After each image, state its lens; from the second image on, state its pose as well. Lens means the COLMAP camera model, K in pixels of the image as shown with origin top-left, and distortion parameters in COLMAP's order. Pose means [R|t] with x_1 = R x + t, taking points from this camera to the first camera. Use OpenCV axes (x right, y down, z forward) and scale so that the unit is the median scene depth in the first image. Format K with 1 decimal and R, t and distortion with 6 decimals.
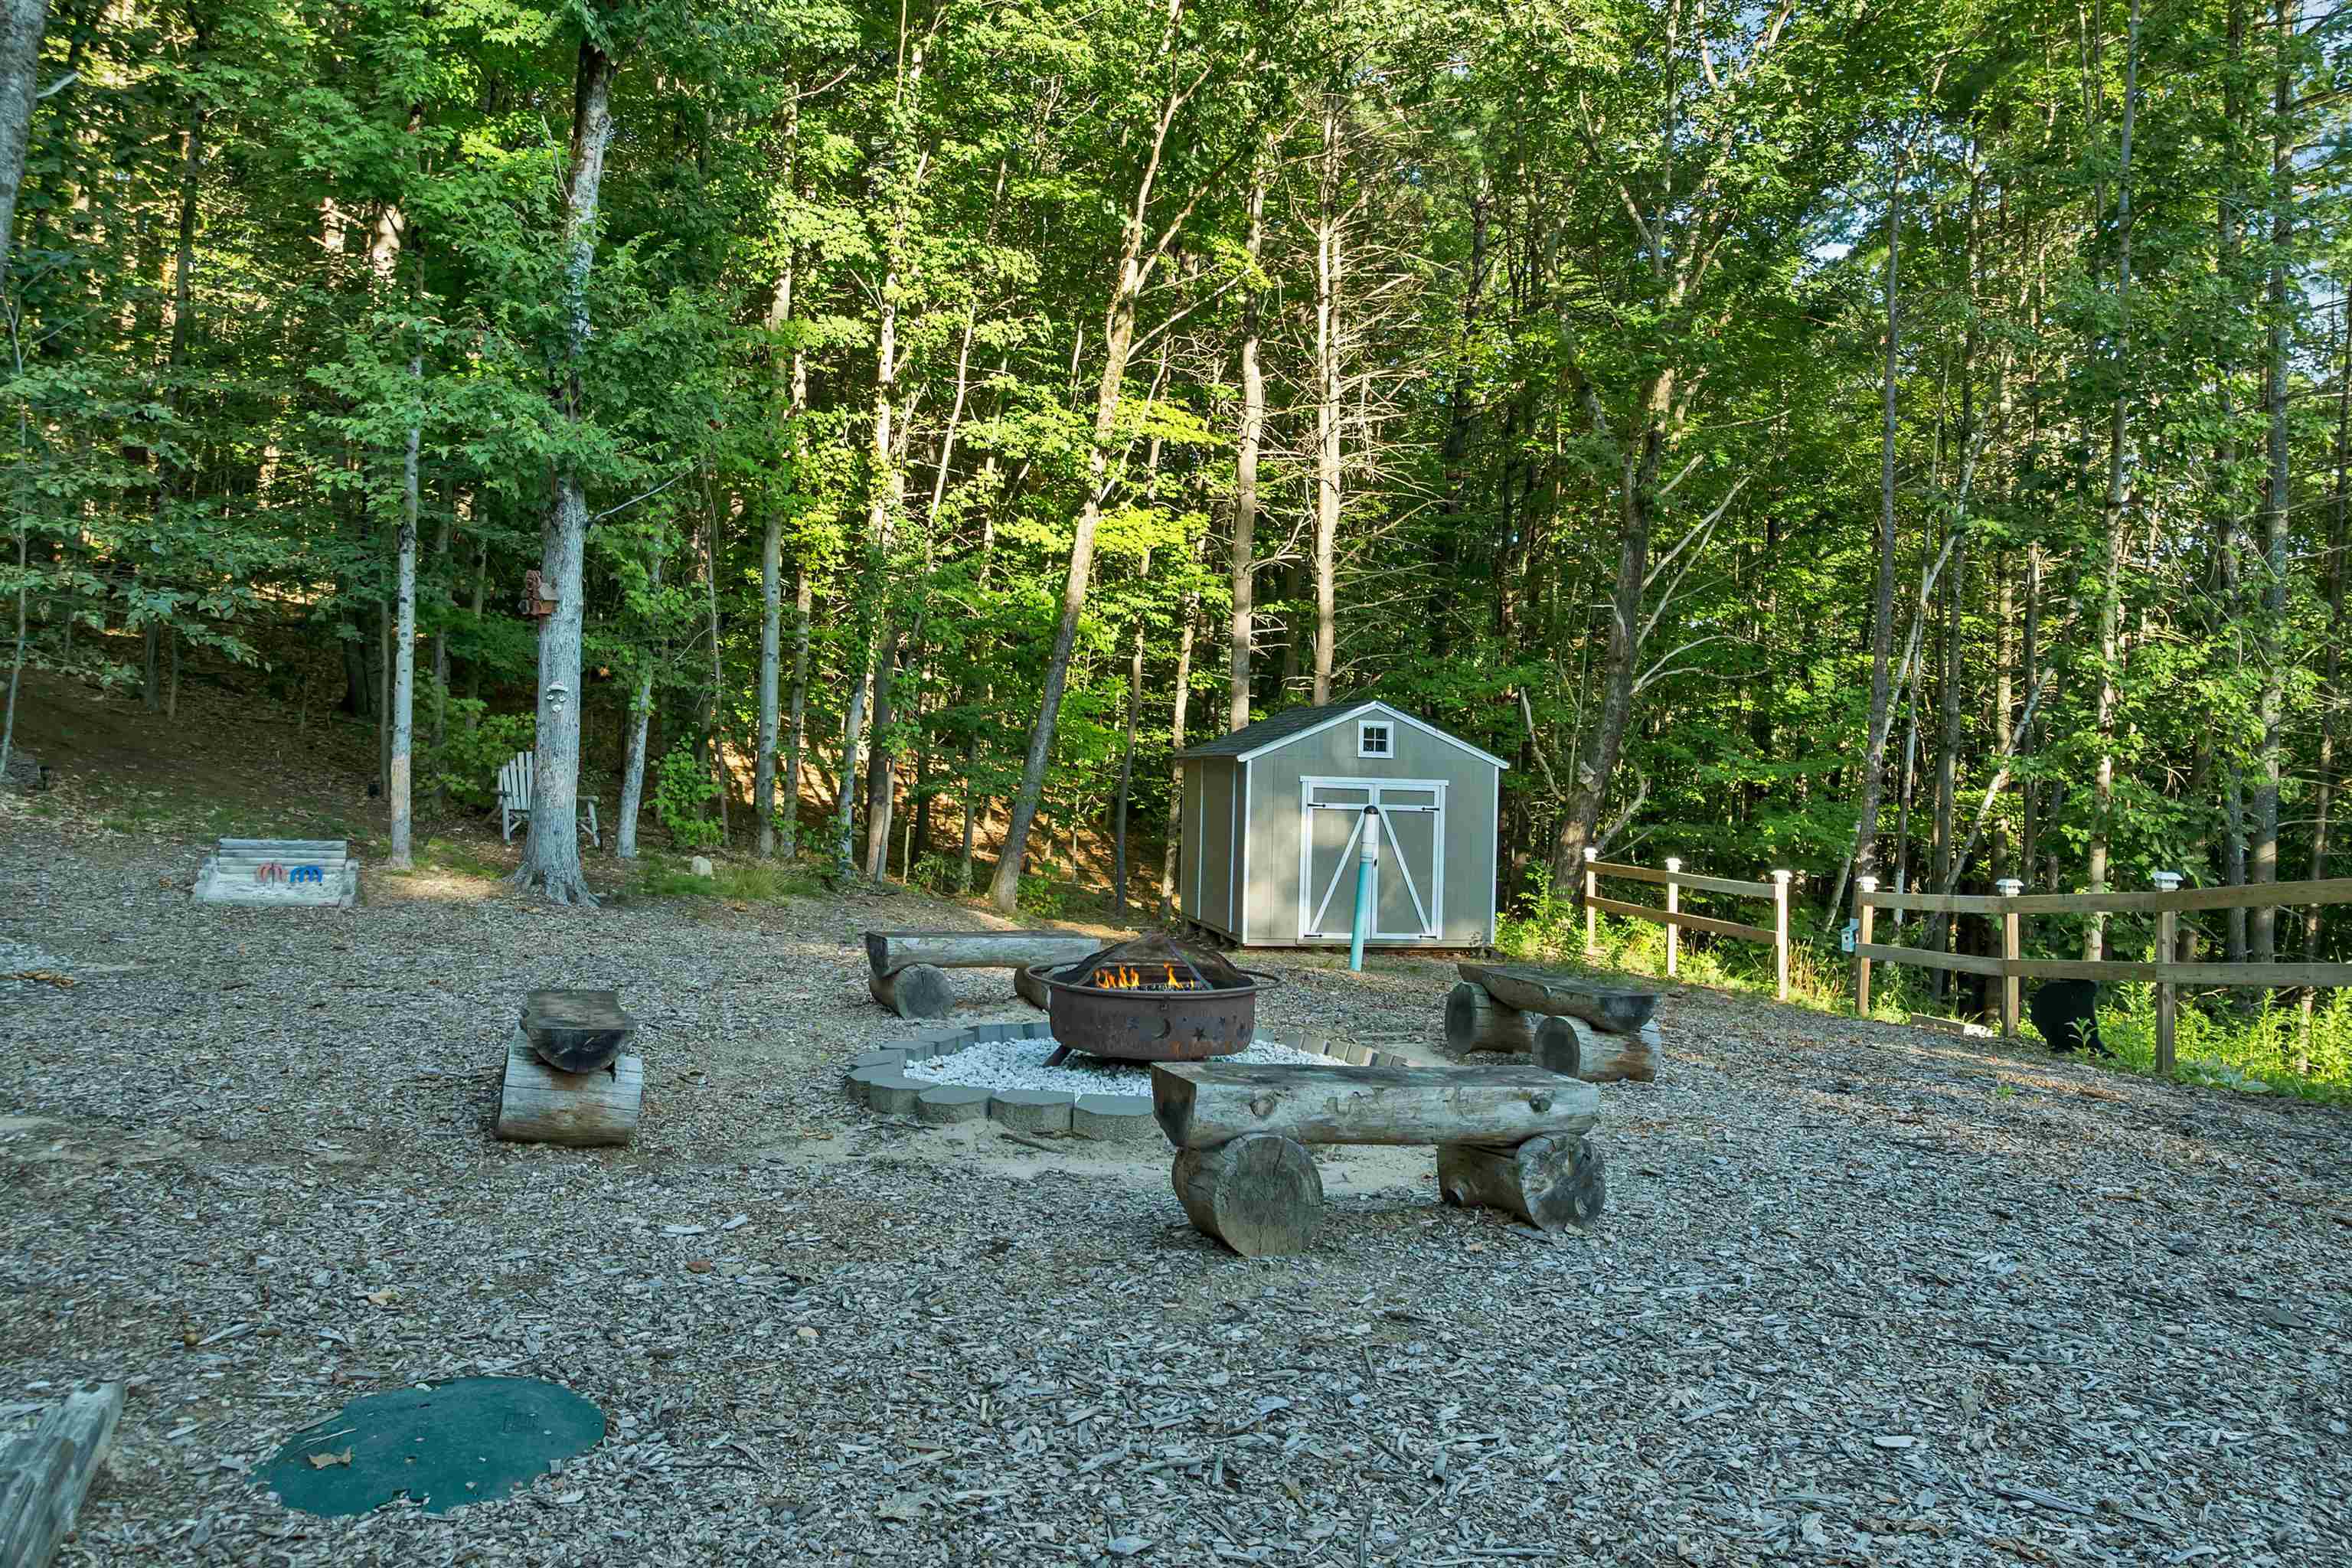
lens RADIAL K [[1745.0, 0, 1176.0], [0, 1745.0, 784.0], [0, 0, 1]] dist [-0.047004, -0.001885]
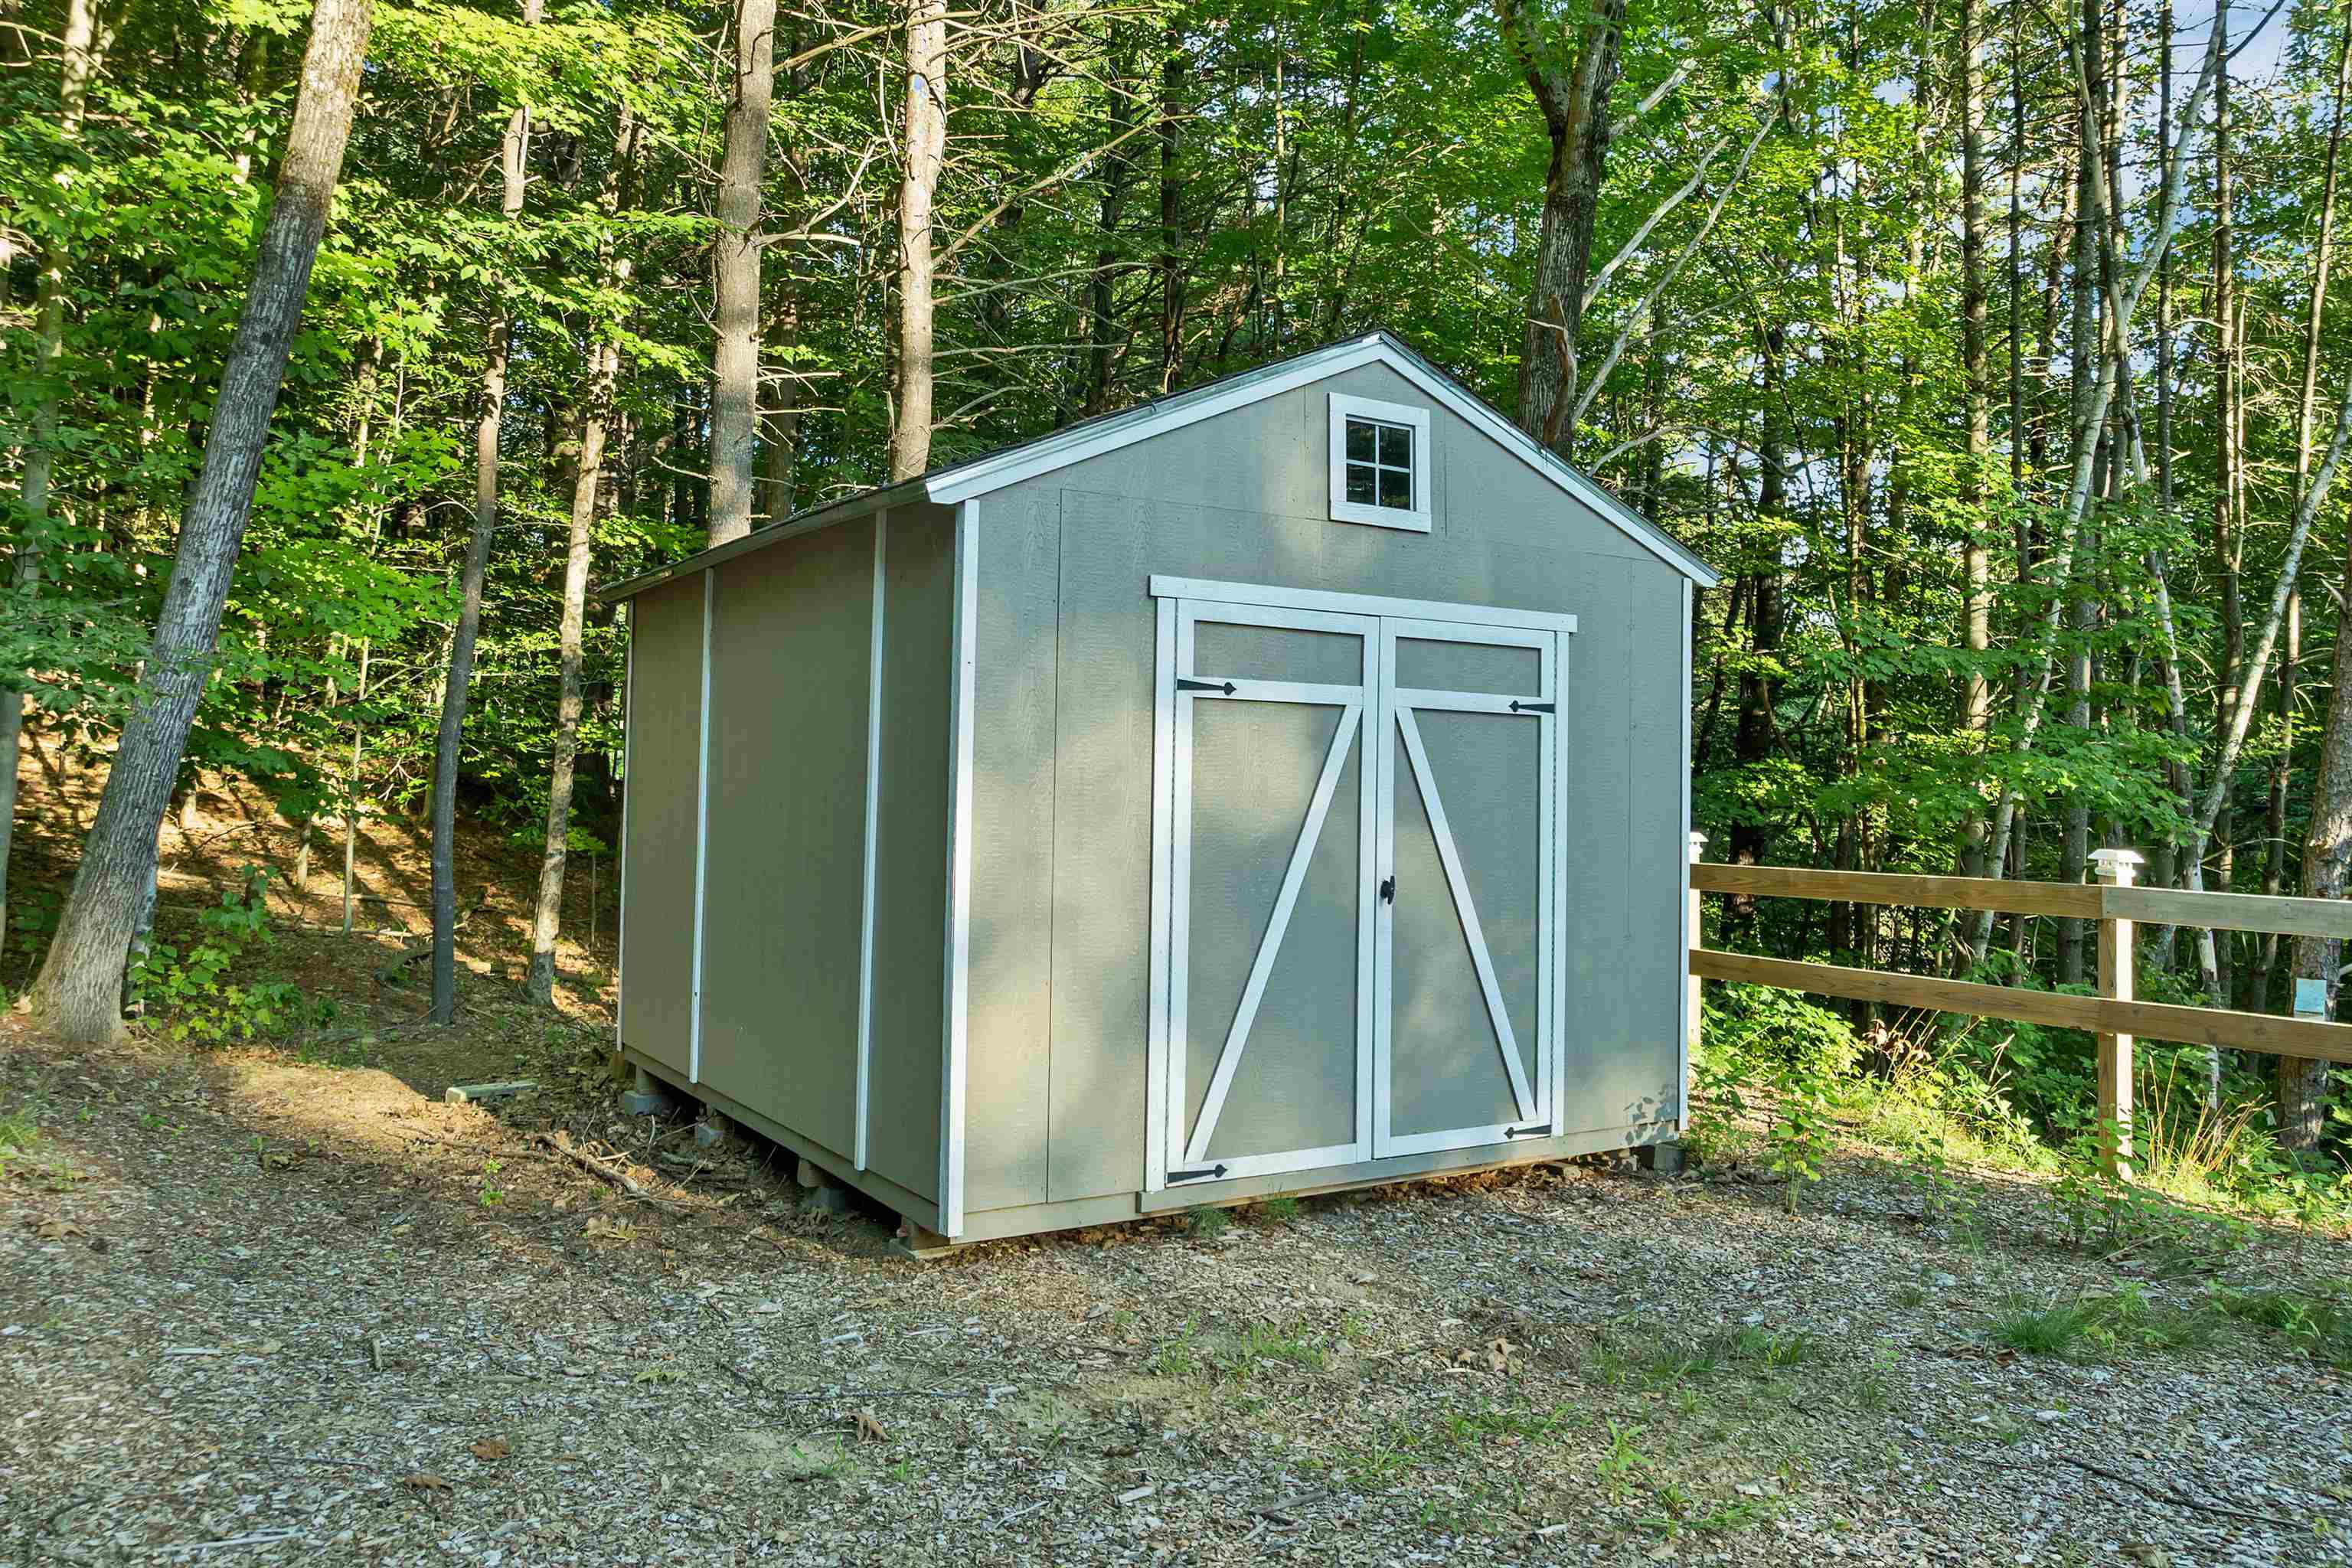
lens RADIAL K [[1712.7, 0, 1174.1], [0, 1712.7, 695.3], [0, 0, 1]] dist [-0.010626, -0.002690]
pose [[0.935087, 0.010869, 0.354253, -0.018446], [0.007744, 0.998664, -0.051083, 0.027084], [-0.354335, 0.050510, 0.933754, 0.741702]]
